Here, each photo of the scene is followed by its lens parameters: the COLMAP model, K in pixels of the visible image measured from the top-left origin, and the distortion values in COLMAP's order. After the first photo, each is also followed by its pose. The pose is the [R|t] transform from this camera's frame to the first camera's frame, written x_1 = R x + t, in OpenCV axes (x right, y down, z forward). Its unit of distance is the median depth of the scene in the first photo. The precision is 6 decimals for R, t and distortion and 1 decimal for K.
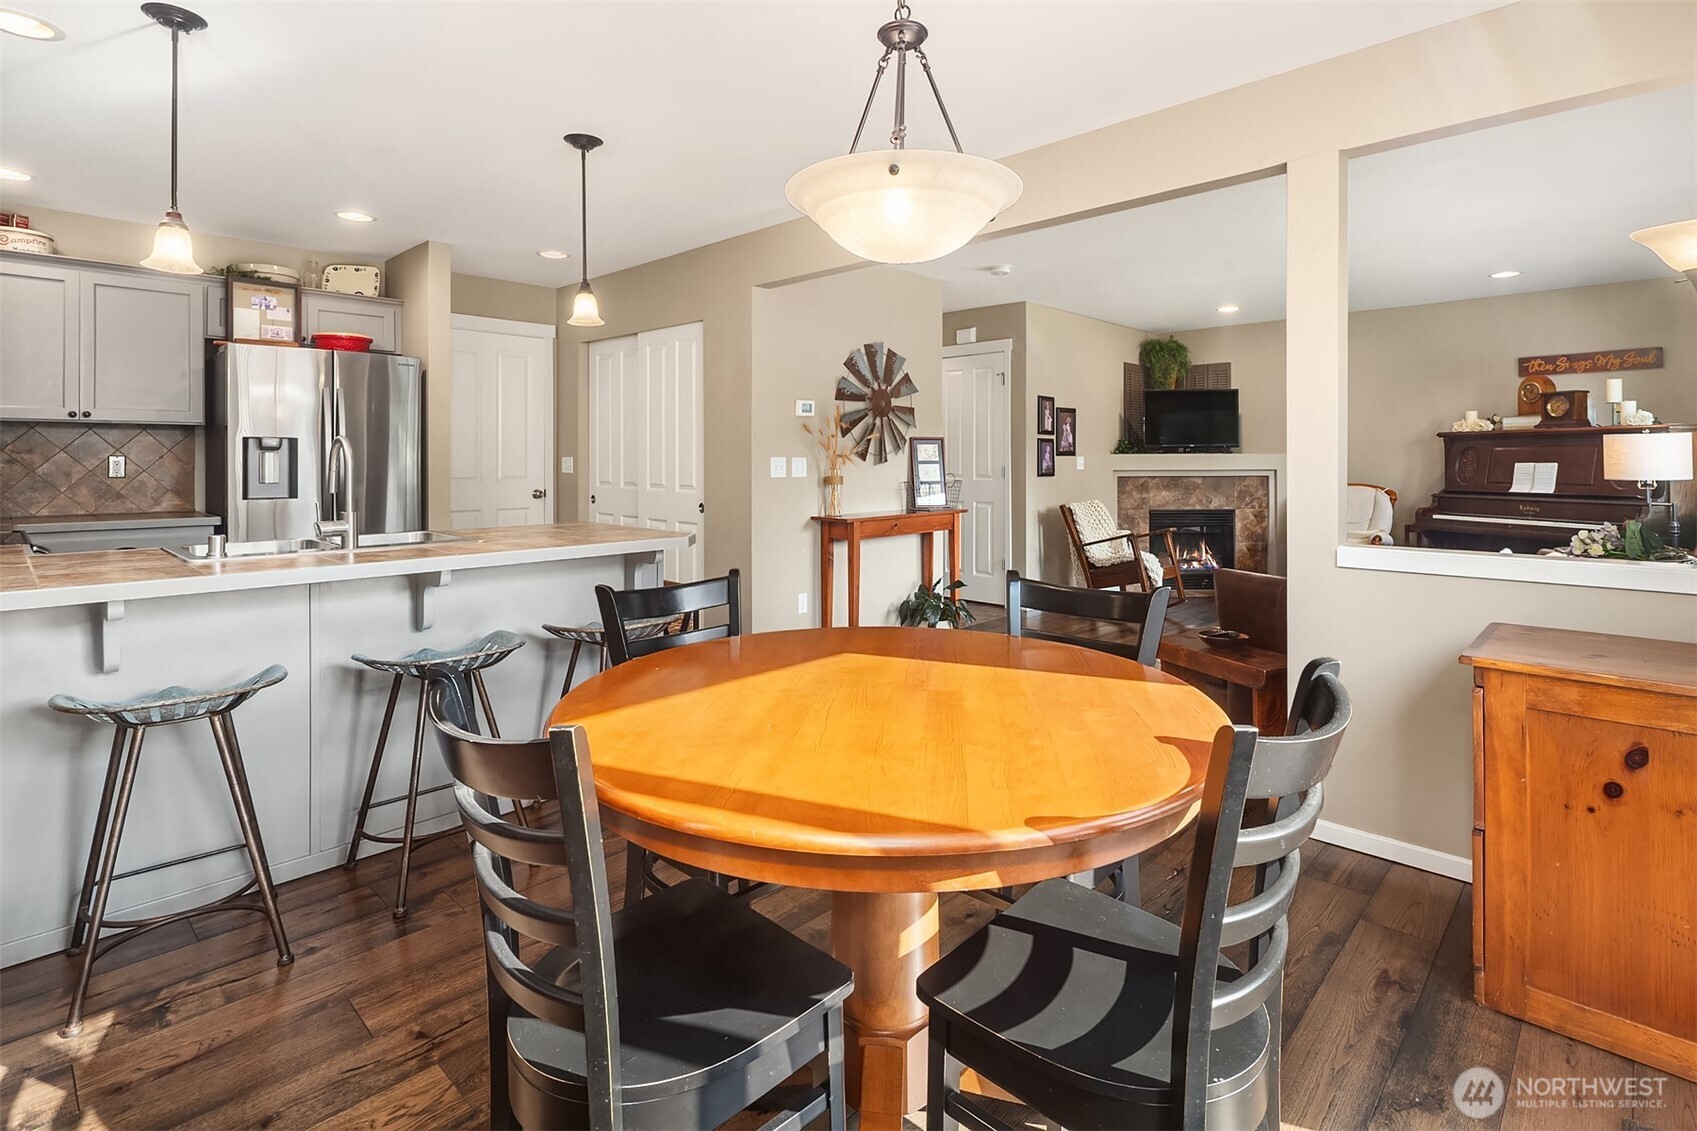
lens RADIAL K [[846.3, 0, 842.7], [0, 846.3, 455.2], [0, 0, 1]] dist [-0.000299, -0.000564]
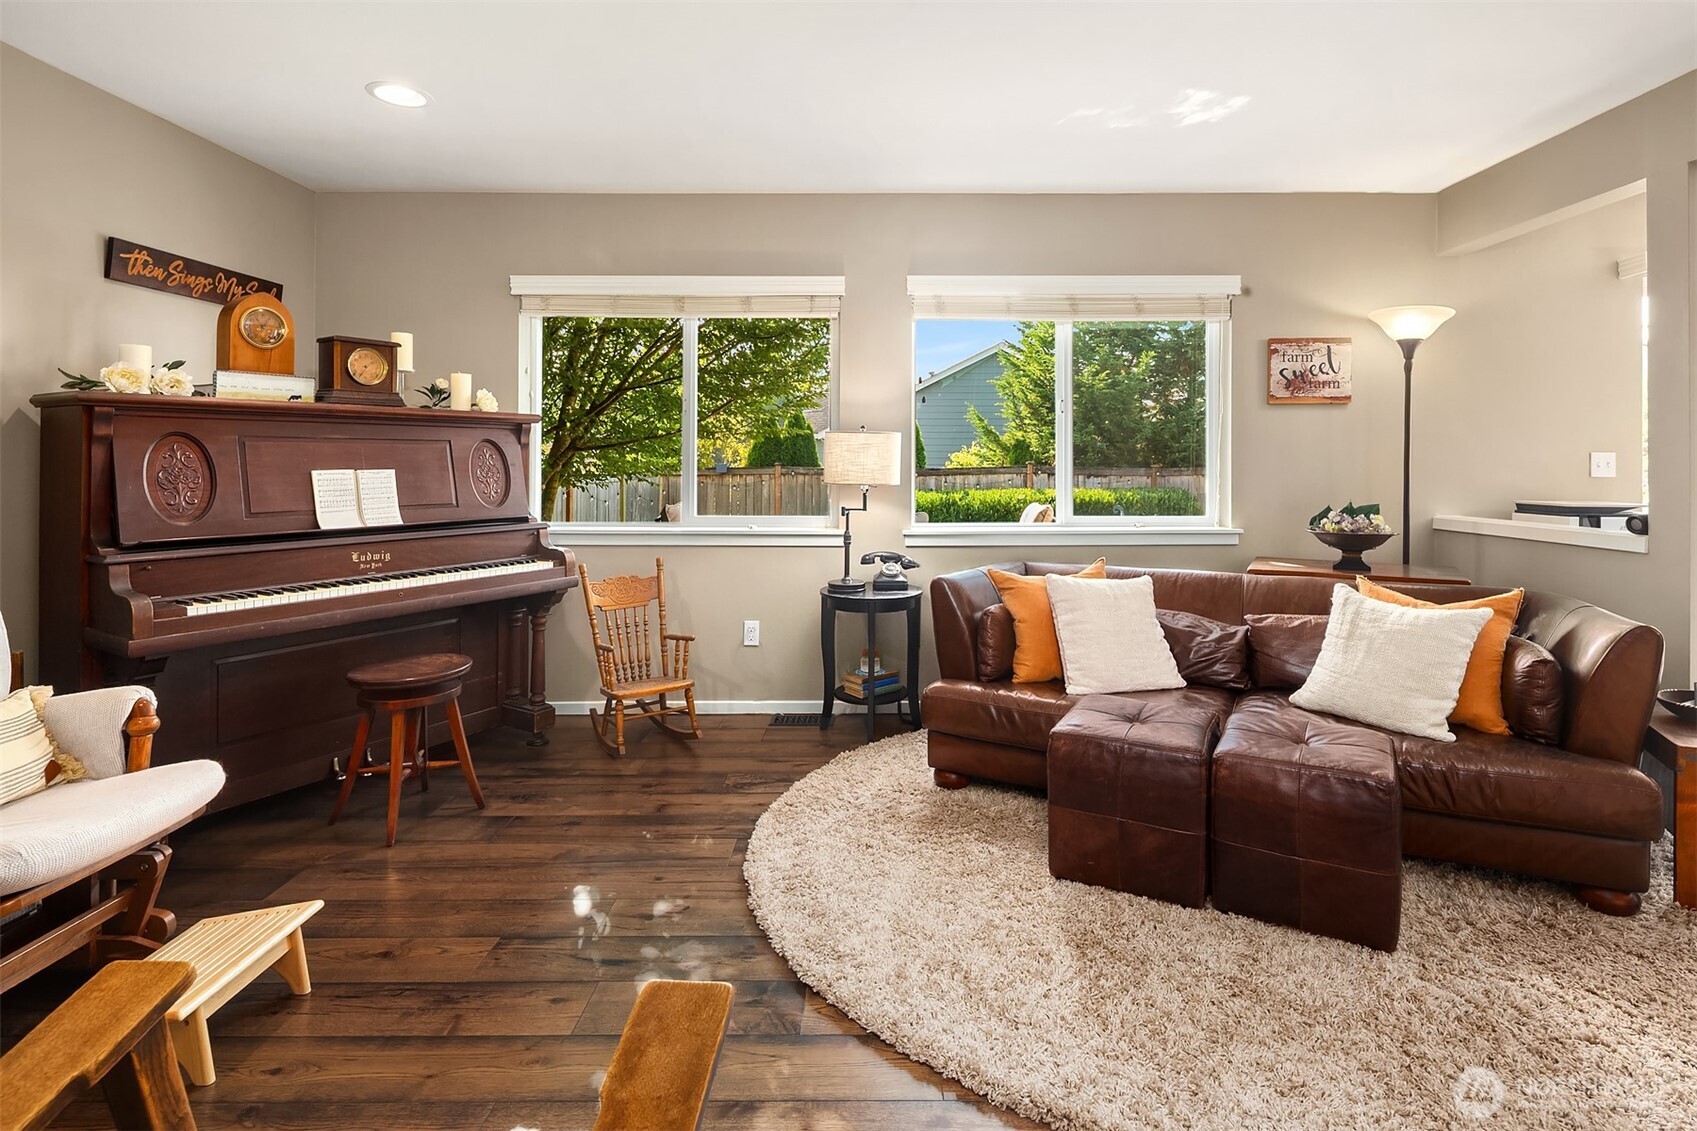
lens RADIAL K [[804.4, 0, 841.9], [0, 804.4, 453.4], [0, 0, 1]] dist [0.000769, -0.000226]
pose [[-0.681345, 0.007320, 0.731926, 0.256114], [-0.000508, 0.999945, -0.010473, 0.004283], [-0.731962, -0.007507, -0.681304, 1.141659]]
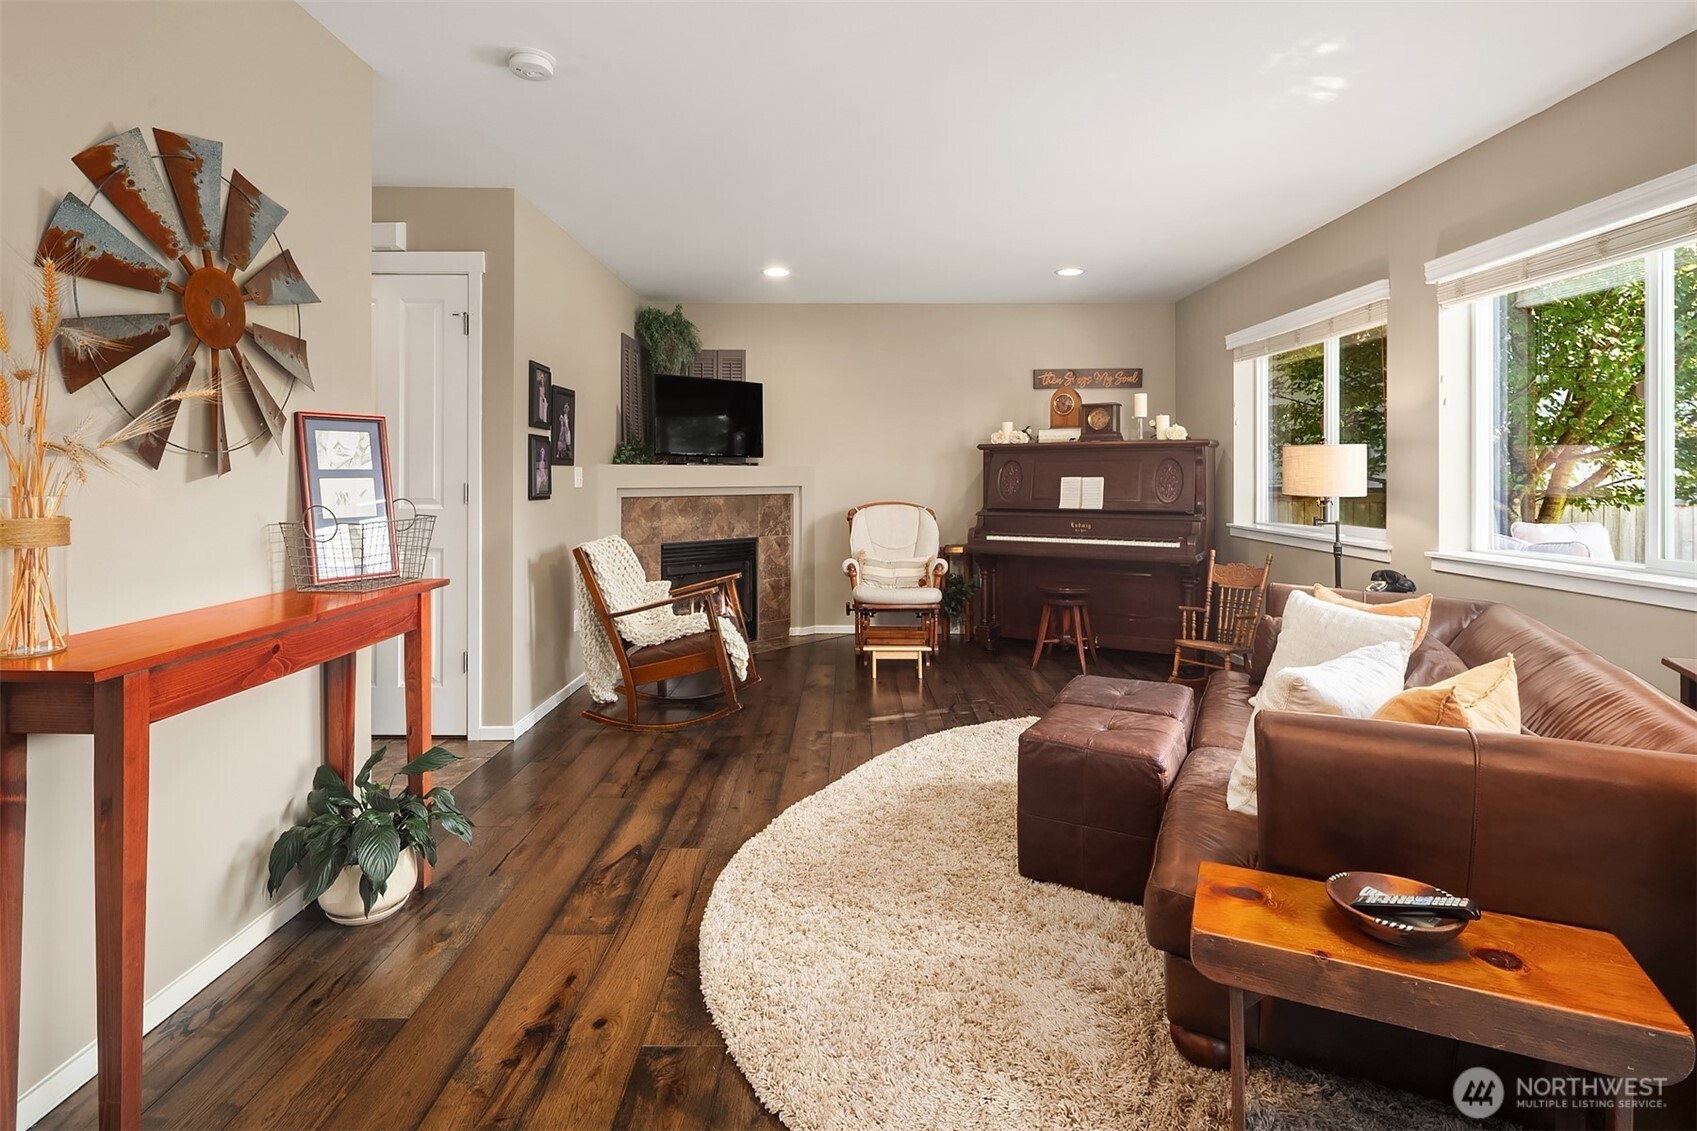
lens RADIAL K [[834.5, 0, 870.7], [0, 834.5, 474.9], [0, 0, 1]] dist [-0.000246, -0.000804]
pose [[0.709726, 0.004158, 0.704465, -0.005743], [-0.006881, 0.999976, 0.001031, 0.006792], [-0.704444, -0.005580, 0.709738, 0.514998]]
